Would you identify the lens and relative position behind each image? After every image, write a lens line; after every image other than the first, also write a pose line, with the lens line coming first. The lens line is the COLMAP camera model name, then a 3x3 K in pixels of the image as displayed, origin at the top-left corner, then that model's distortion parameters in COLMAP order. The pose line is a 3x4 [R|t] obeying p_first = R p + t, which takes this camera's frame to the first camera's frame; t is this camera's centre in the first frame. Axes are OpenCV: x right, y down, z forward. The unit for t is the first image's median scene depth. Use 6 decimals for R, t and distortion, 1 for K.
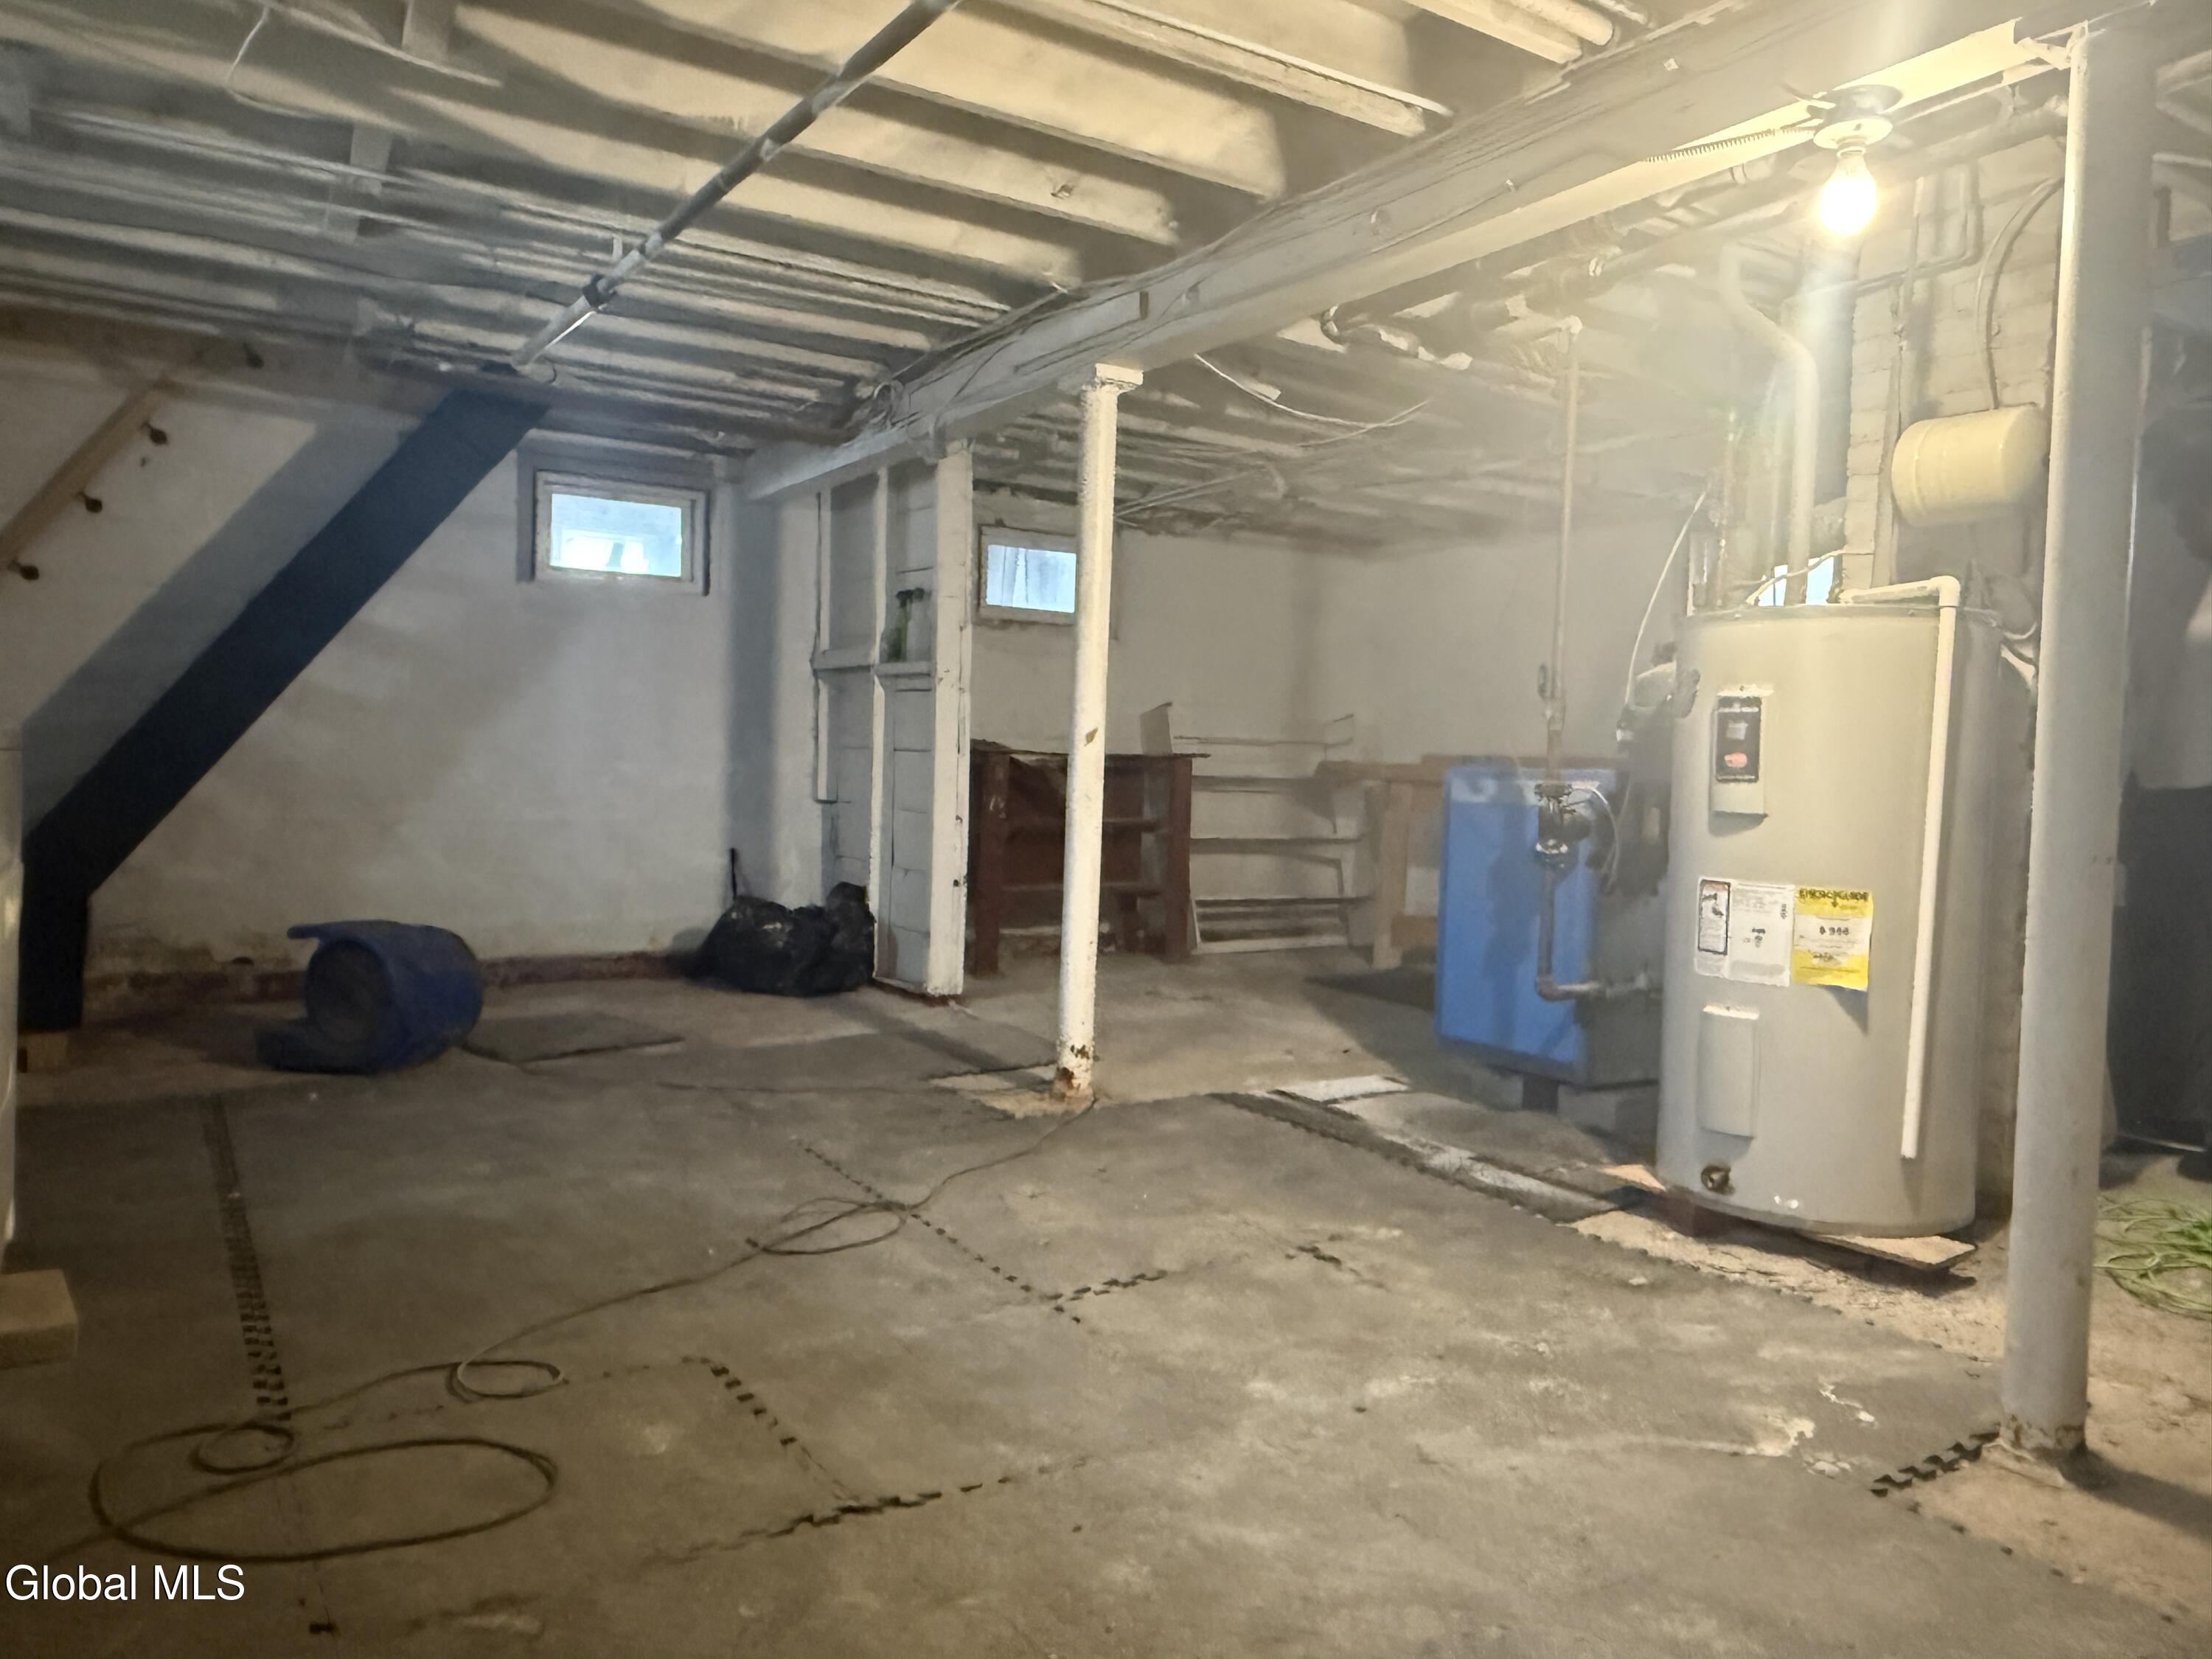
lens RADIAL K [[1544.4, 0, 1103.6], [0, 1544.4, 850.4], [0, 0, 1]] dist [-0.000464, -0.003478]
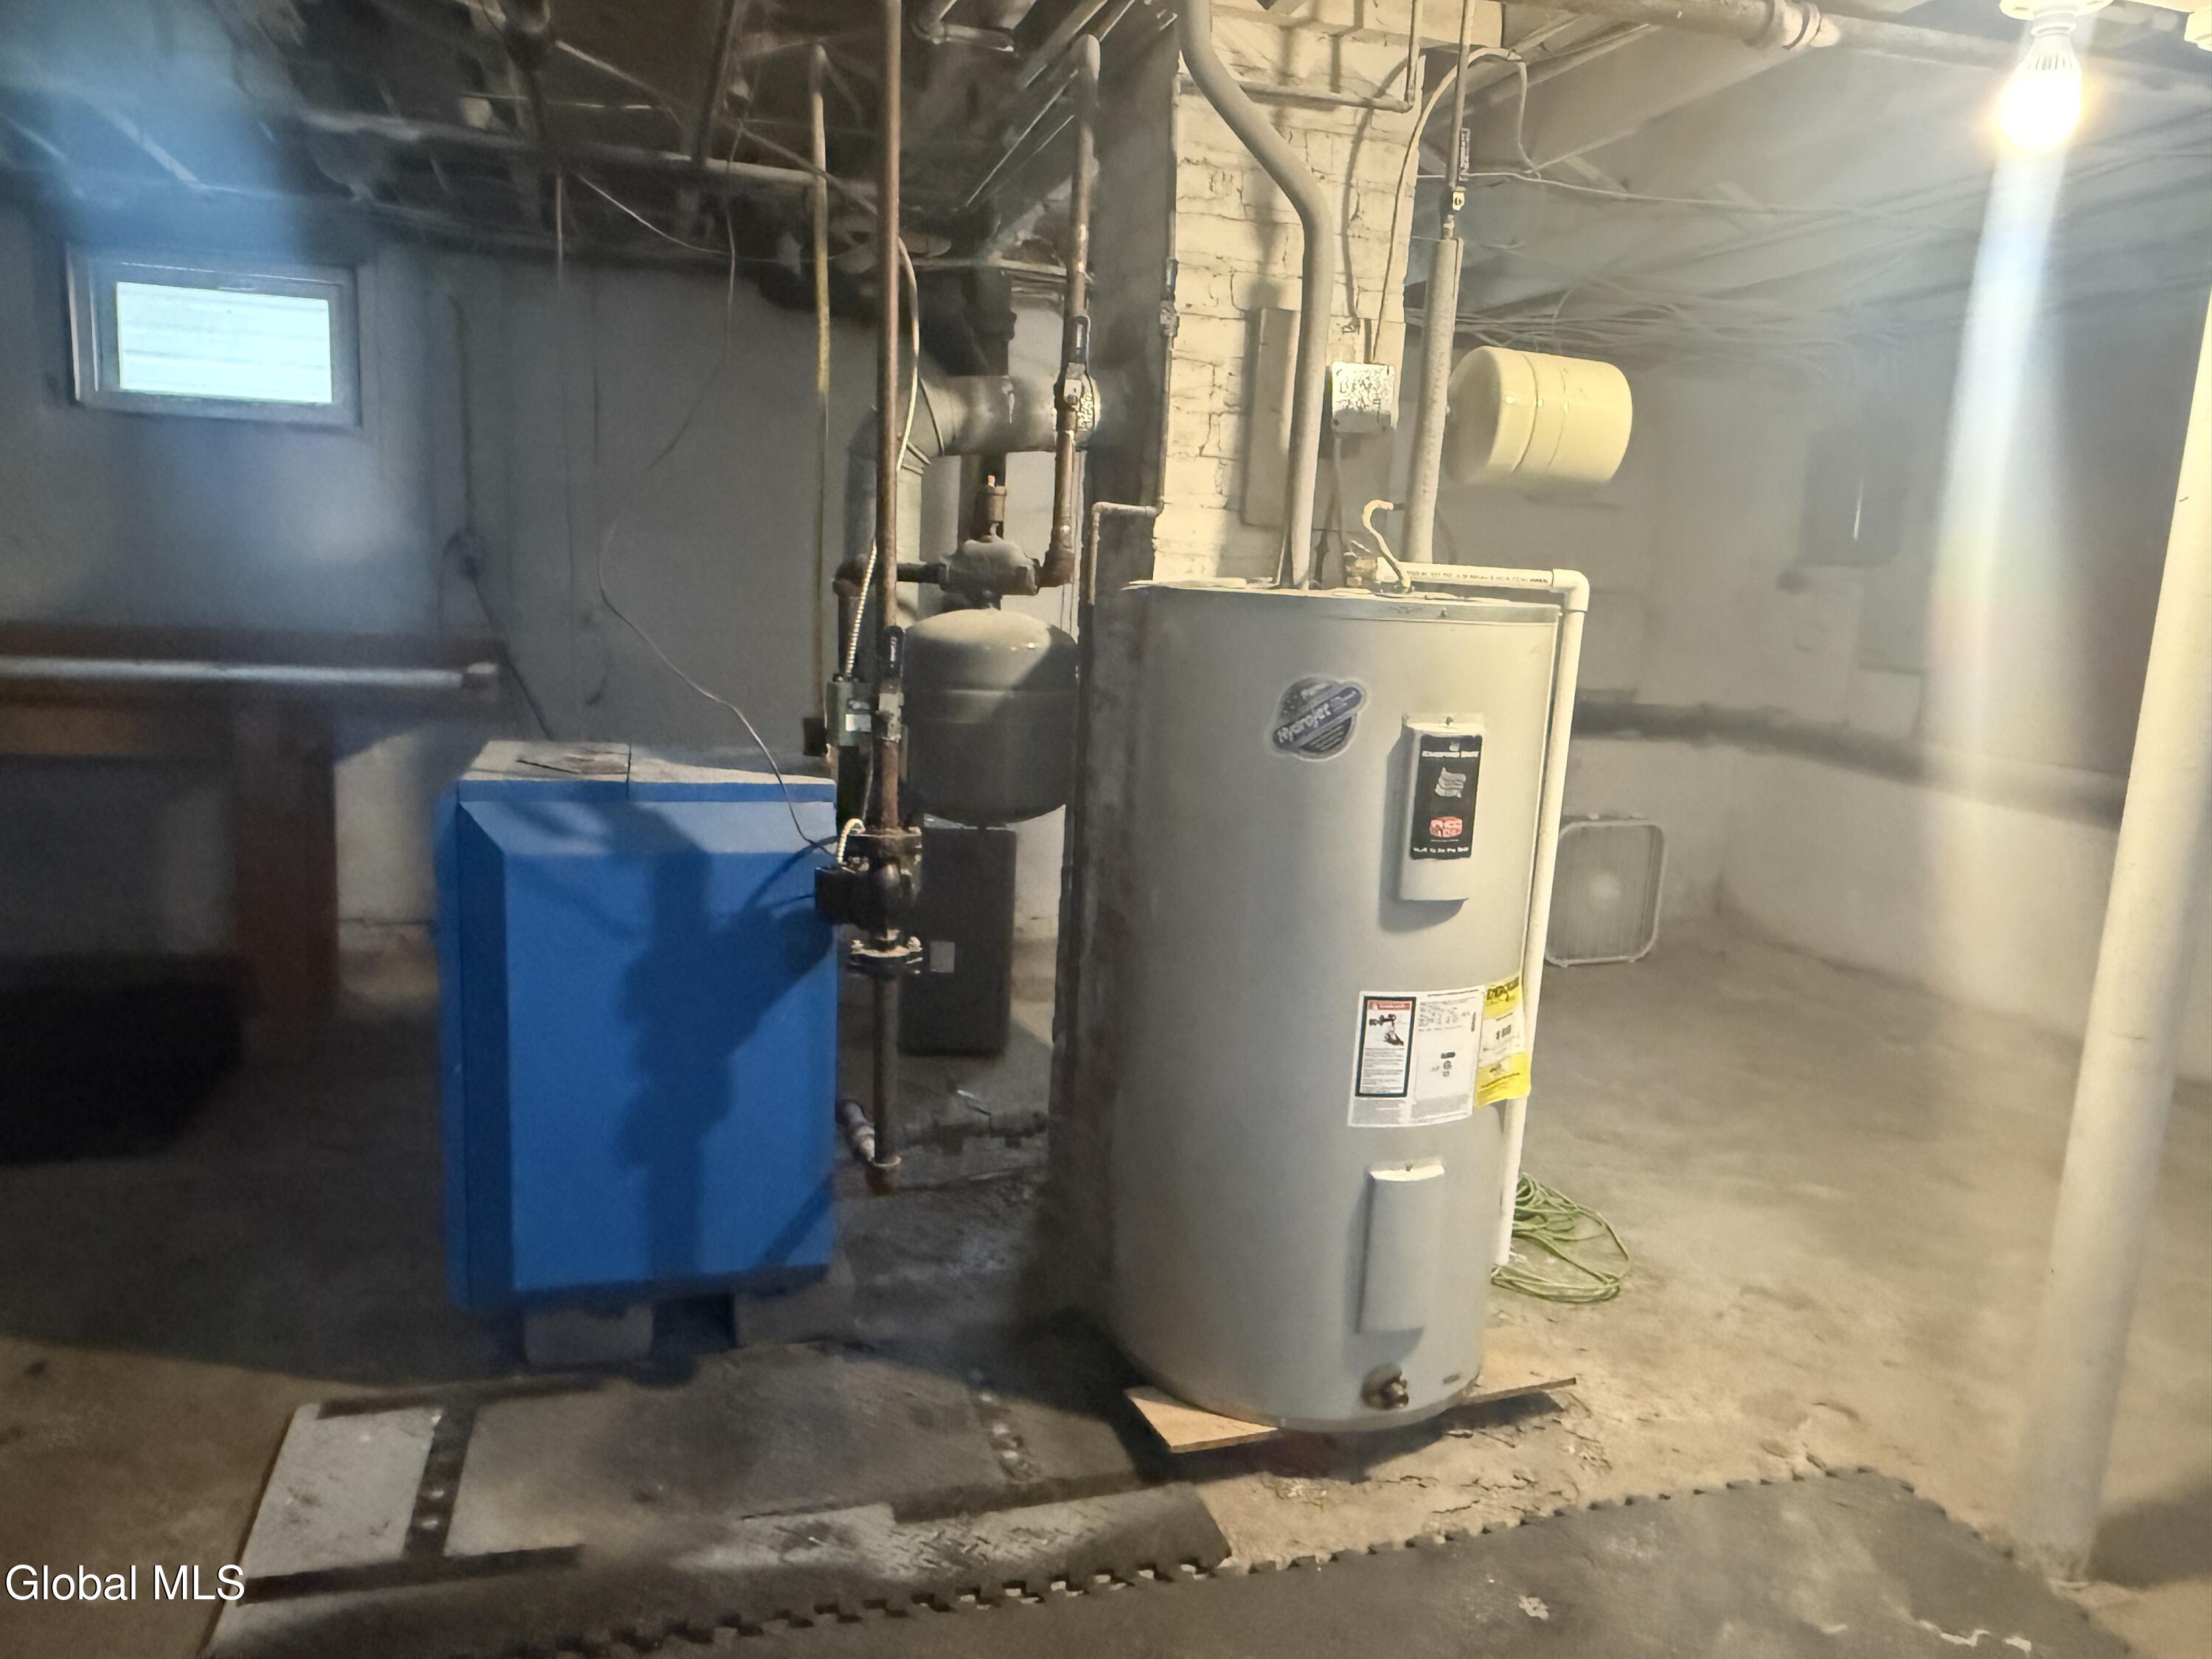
lens RADIAL K [[1544.4, 0, 1103.6], [0, 1544.4, 850.4], [0, 0, 1]] dist [-0.000464, -0.003478]
pose [[0.266922, -0.186905, 0.945420, -0.285632], [0.014338, 0.981675, 0.190024, -0.182695], [-0.963611, -0.037166, 0.264711, 0.973976]]
